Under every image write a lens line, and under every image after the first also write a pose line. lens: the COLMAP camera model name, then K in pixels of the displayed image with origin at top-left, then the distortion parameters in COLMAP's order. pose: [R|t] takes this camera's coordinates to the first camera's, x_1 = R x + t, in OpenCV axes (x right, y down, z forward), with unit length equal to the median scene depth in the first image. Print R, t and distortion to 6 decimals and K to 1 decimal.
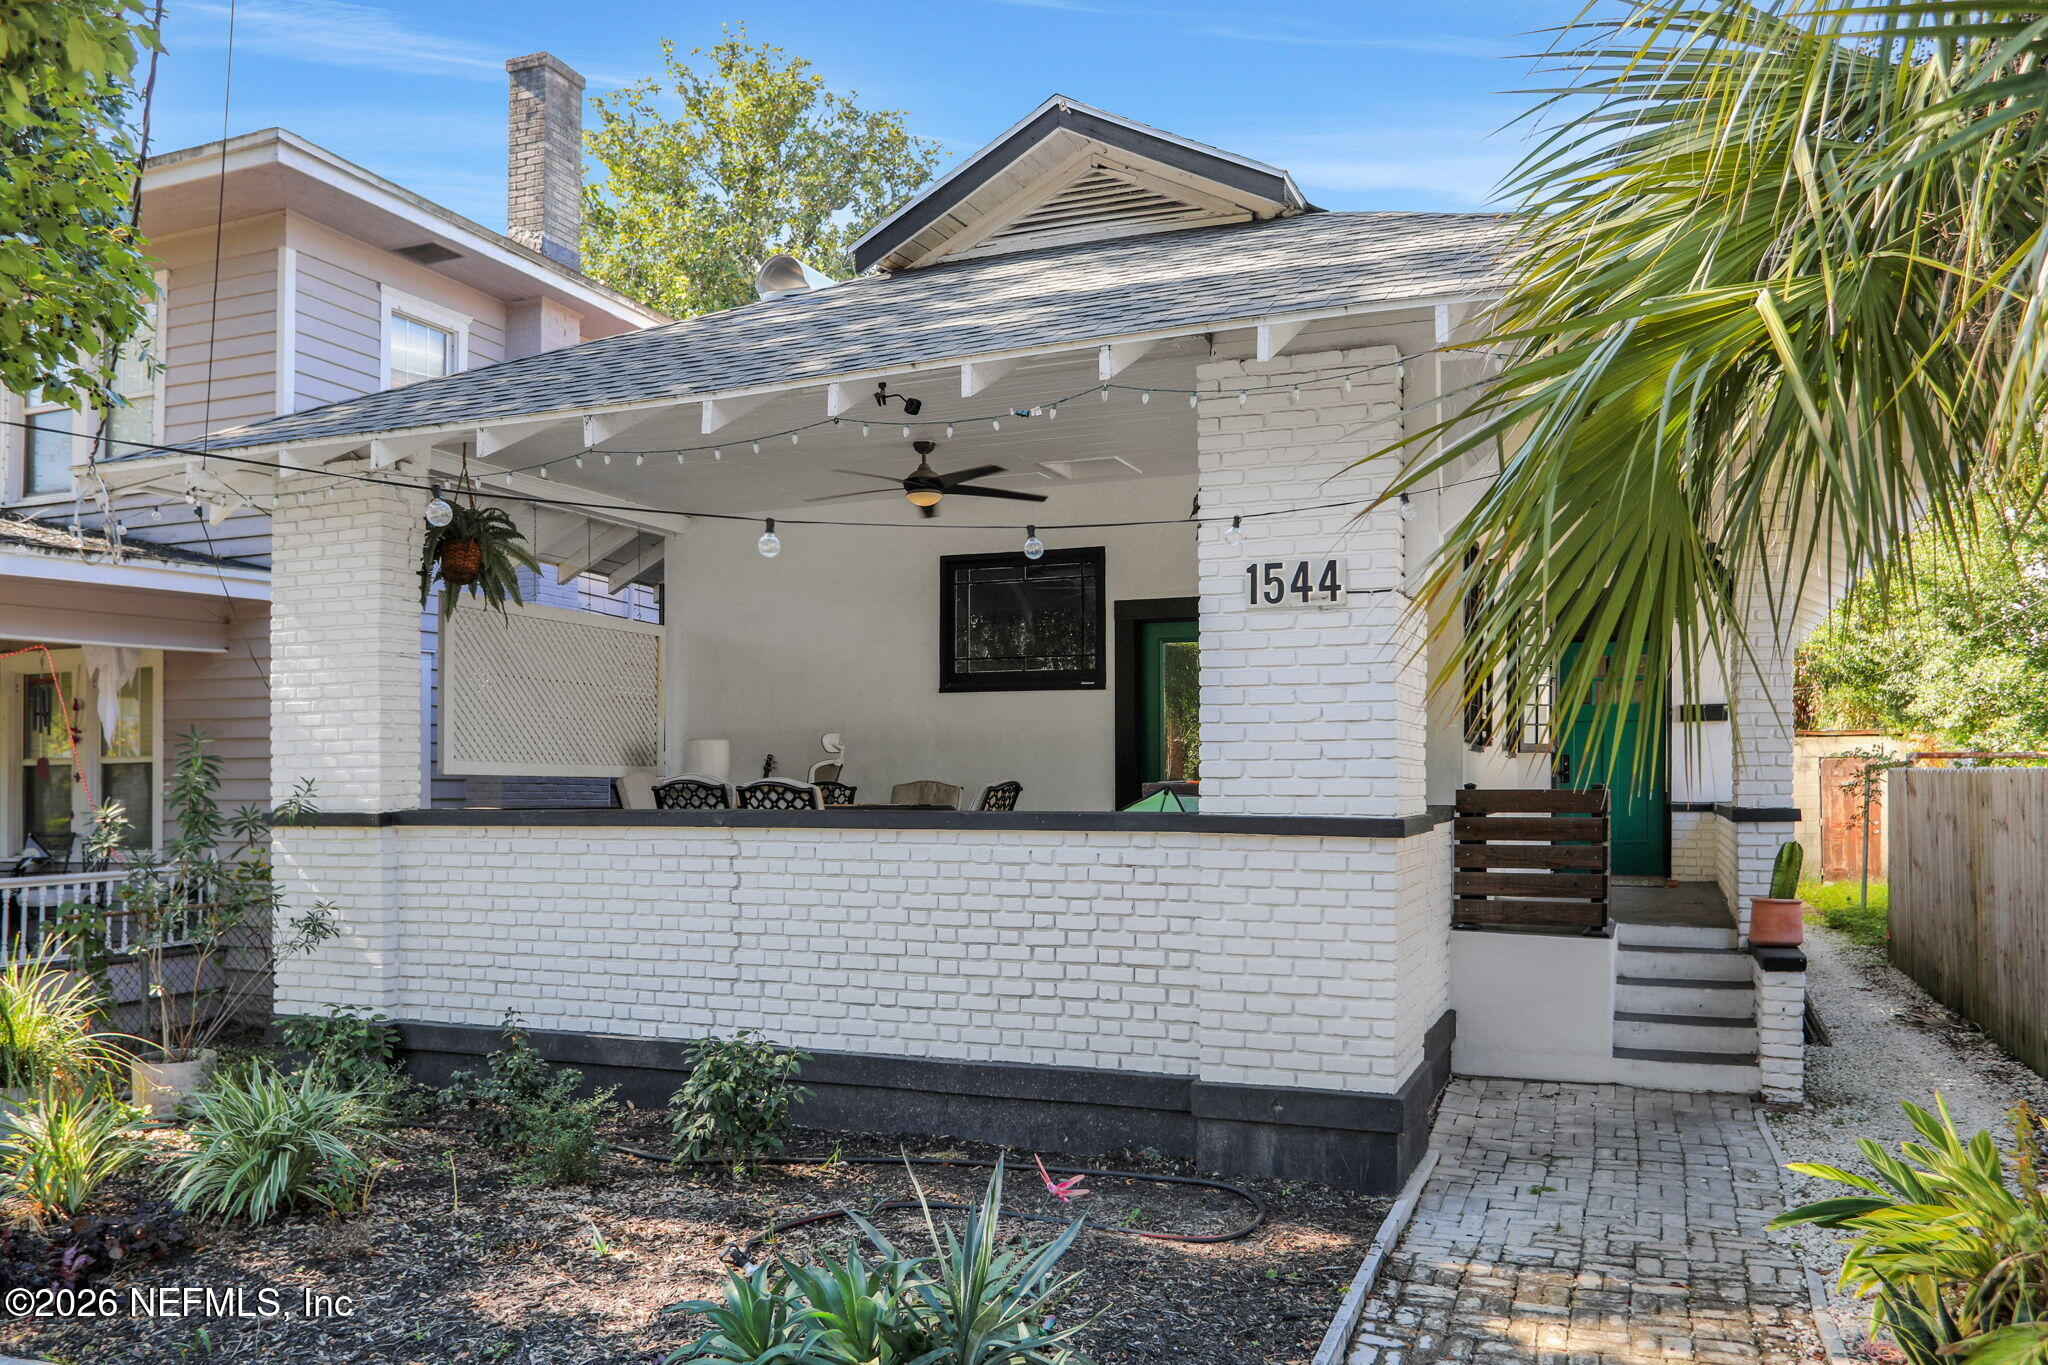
lens RADIAL K [[1521.6, 0, 1021.0], [0, 1521.6, 755.2], [0, 0, 1]] dist [-0.050360, 0.074759]
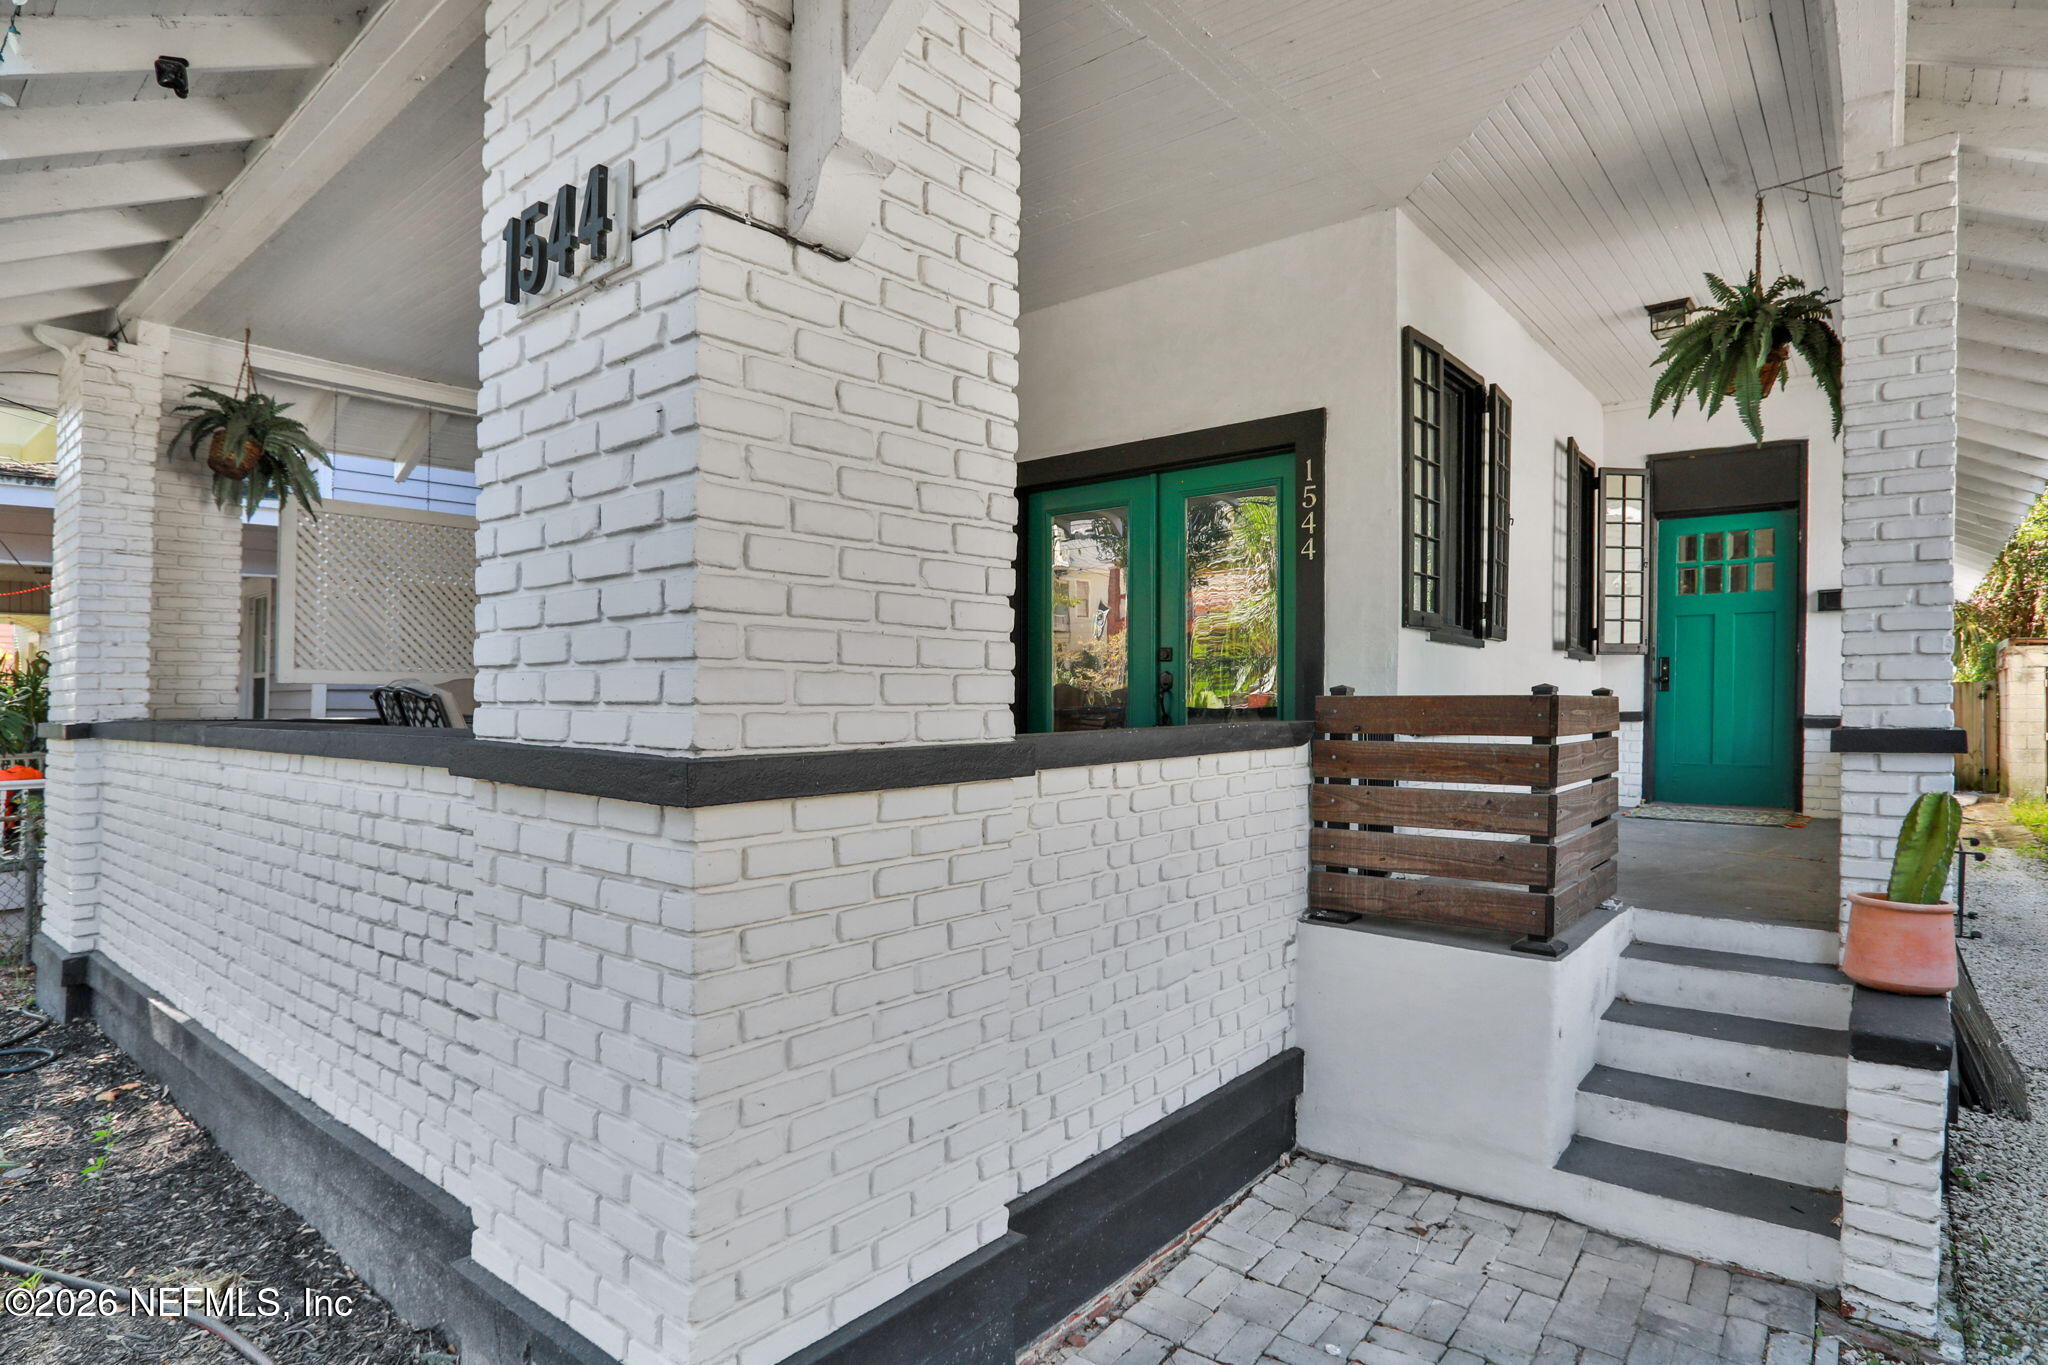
lens RADIAL K [[1094.1, 0, 1018.6], [0, 1094.1, 701.9], [0, 0, 1]] dist [-0.082561, 0.041379]
pose [[0.956878, 0.001710, -0.290485, 0.336872], [0.004892, 0.999746, 0.022001, 0.016562], [0.290449, -0.022473, 0.956627, 0.603599]]
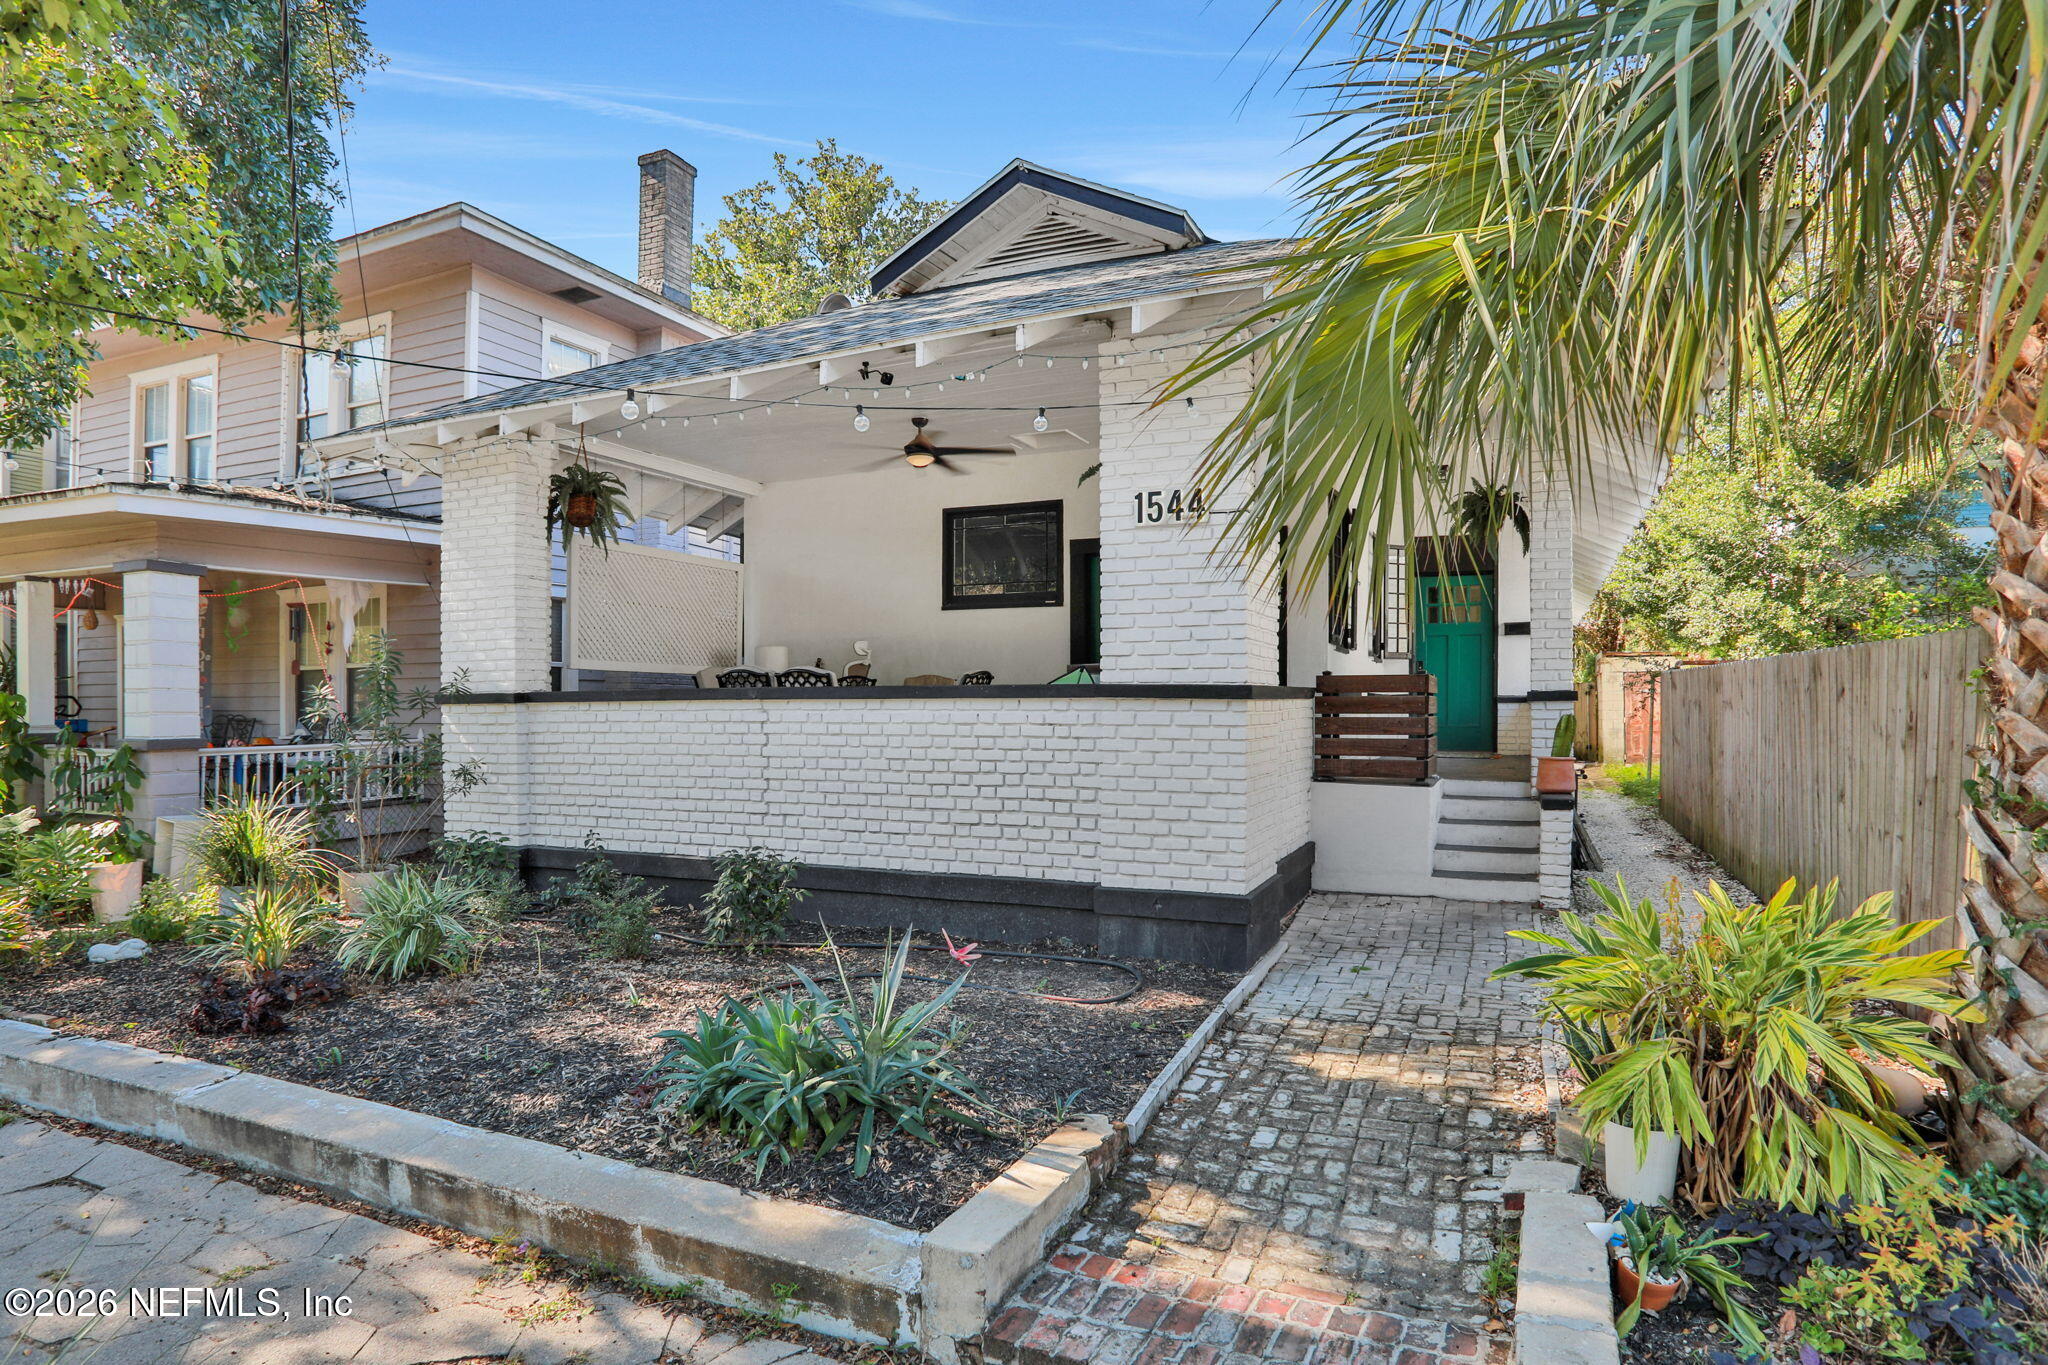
lens RADIAL K [[1116.1, 0, 1022.8], [0, 1116.1, 694.4], [0, 0, 1]] dist [-0.081203, 0.044823]
pose [[0.999556, -0.000671, -0.029803, 0.067775], [0.000977, 0.999947, 0.010258, 0.032533], [0.029795, -0.010283, 0.999503, 0.028309]]
